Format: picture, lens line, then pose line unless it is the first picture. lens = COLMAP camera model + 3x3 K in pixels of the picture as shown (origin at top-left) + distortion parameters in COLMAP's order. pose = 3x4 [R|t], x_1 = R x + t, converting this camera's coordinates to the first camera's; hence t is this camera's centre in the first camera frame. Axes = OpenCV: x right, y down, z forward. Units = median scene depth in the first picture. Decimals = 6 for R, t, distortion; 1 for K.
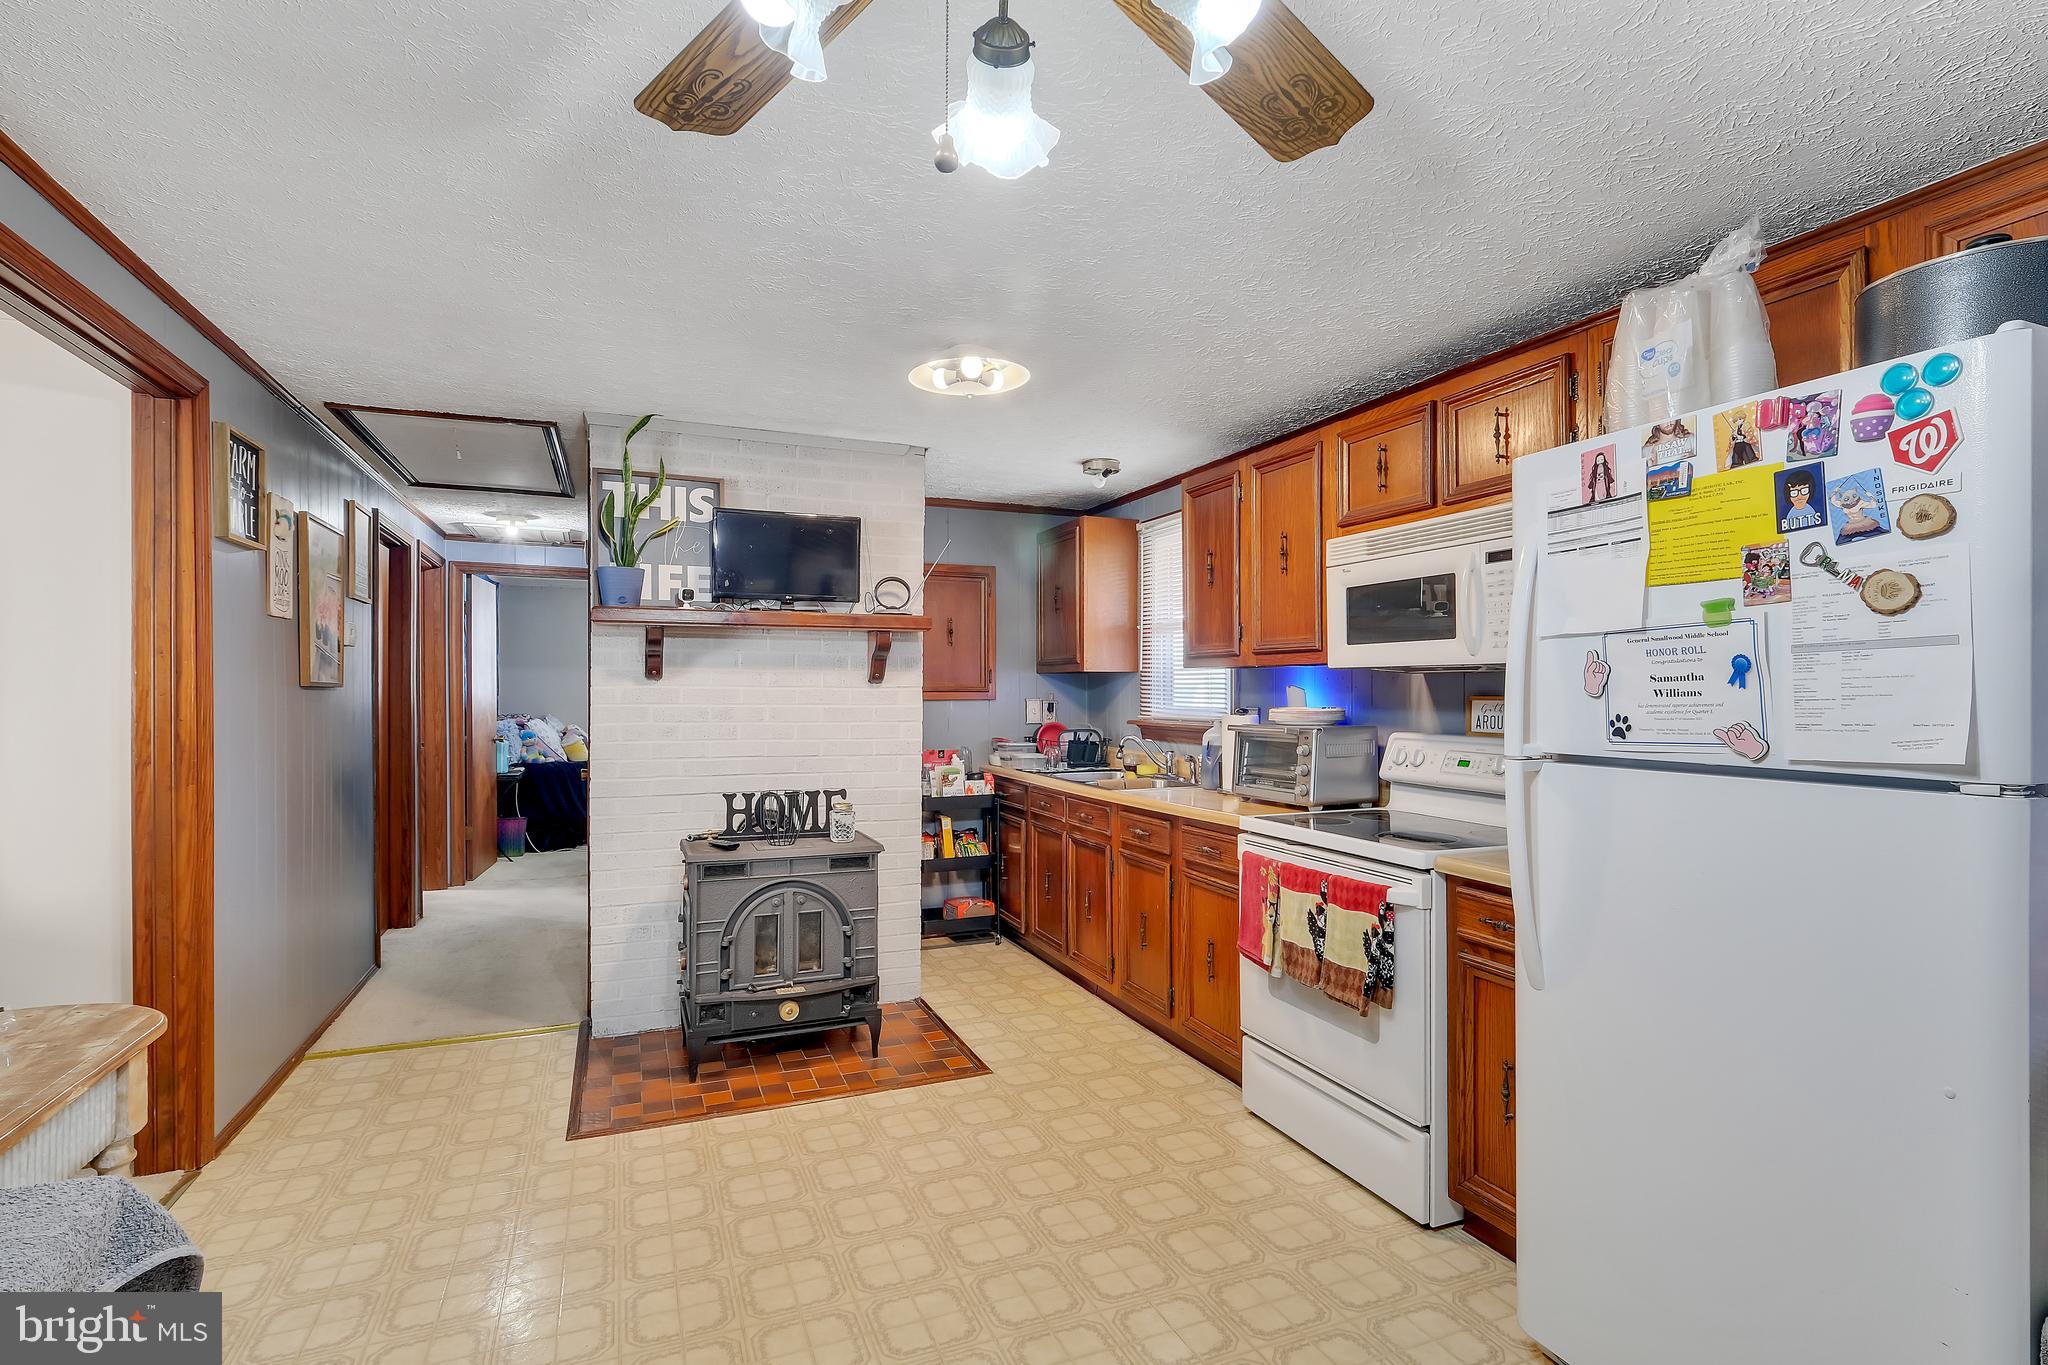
lens RADIAL K [[1016.0, 0, 1065.2], [0, 1016.0, 687.0], [0, 0, 1]] dist [-0.001996, -0.000200]
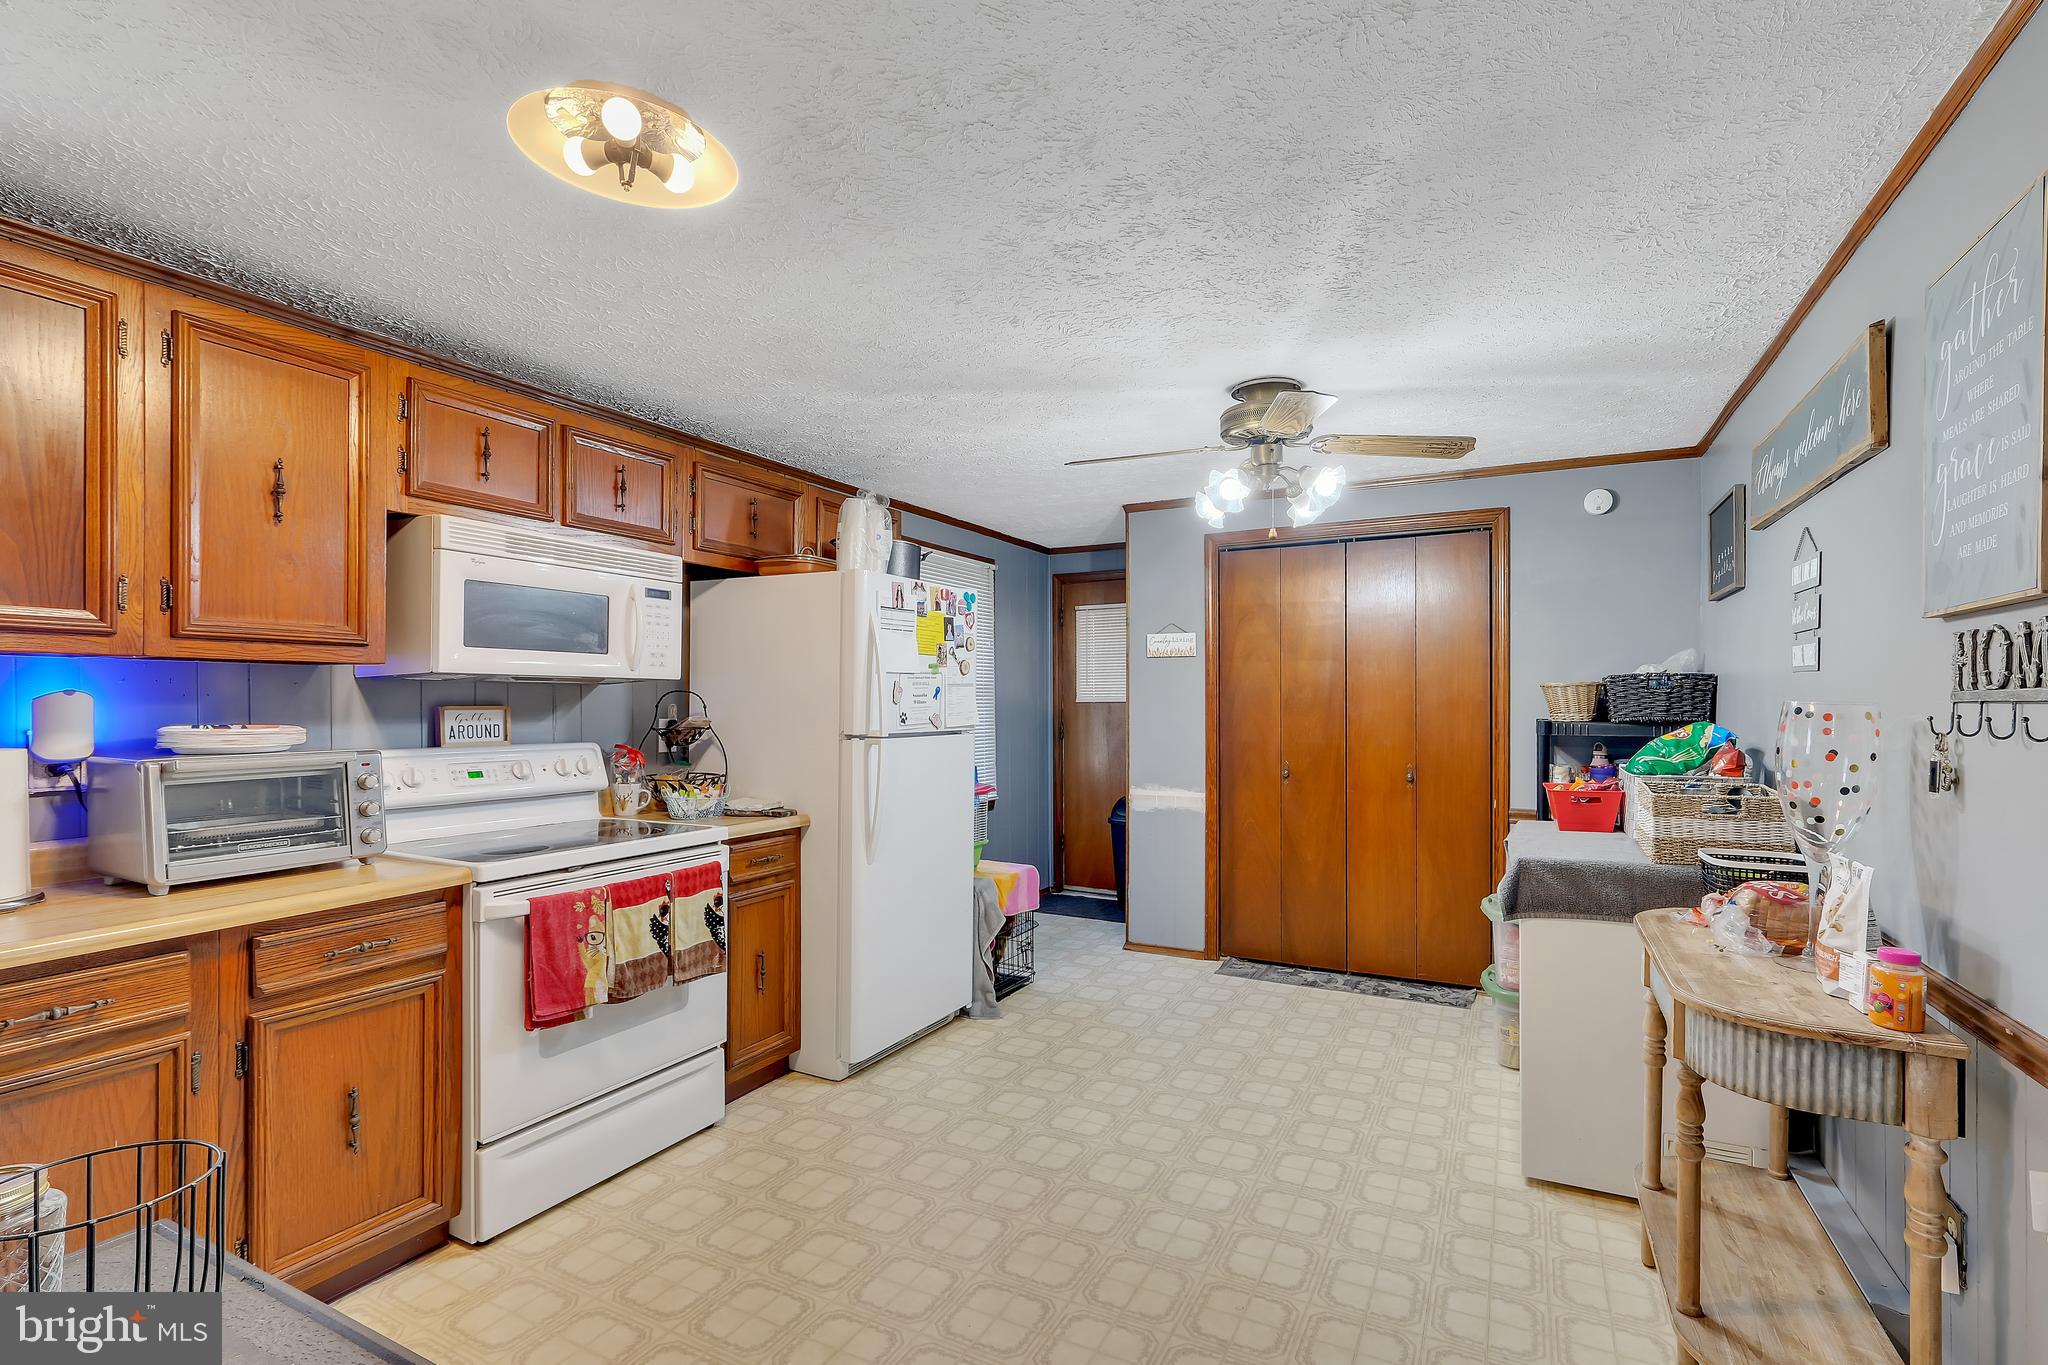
lens RADIAL K [[942.1, 0, 1026.0], [0, 942.1, 698.7], [0, 0, 1]] dist [-0.001339, -0.000093]
pose [[-0.624434, 0.000150, 0.781077, -0.559879], [-0.004644, 0.999982, -0.003905, 0.002727], [-0.781063, -0.006066, -0.624422, 0.996295]]
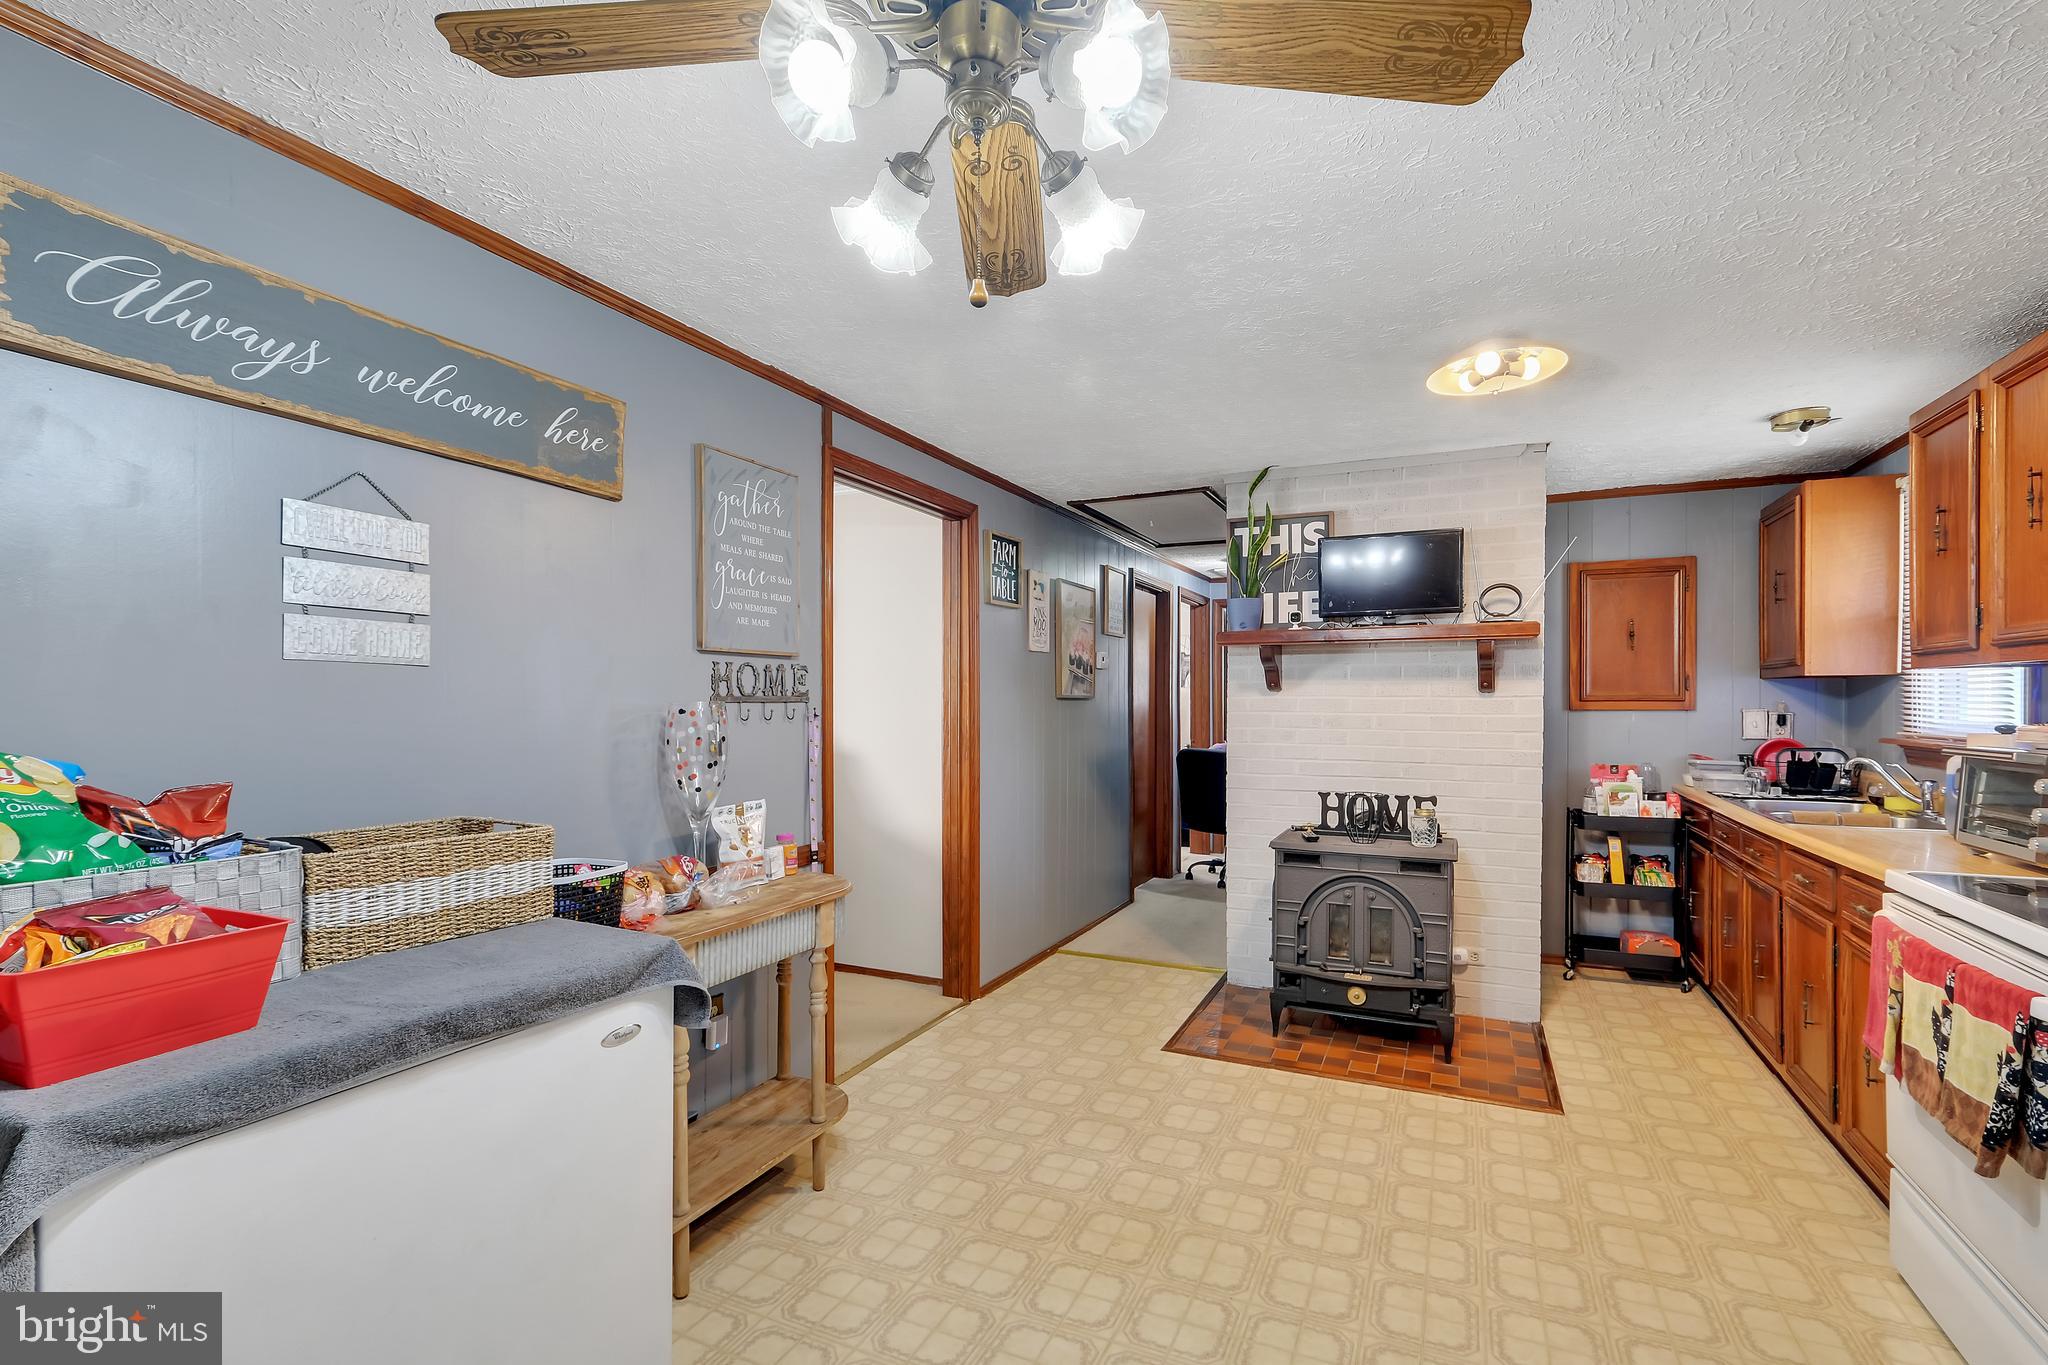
lens RADIAL K [[942.1, 0, 1026.0], [0, 942.1, 698.7], [0, 0, 1]] dist [-0.001339, -0.000093]
pose [[0.659644, -0.003321, -0.751570, 0.243096], [0.004938, 0.999988, -0.000084, 0.000218], [0.751562, -0.003656, 0.659653, 0.069418]]
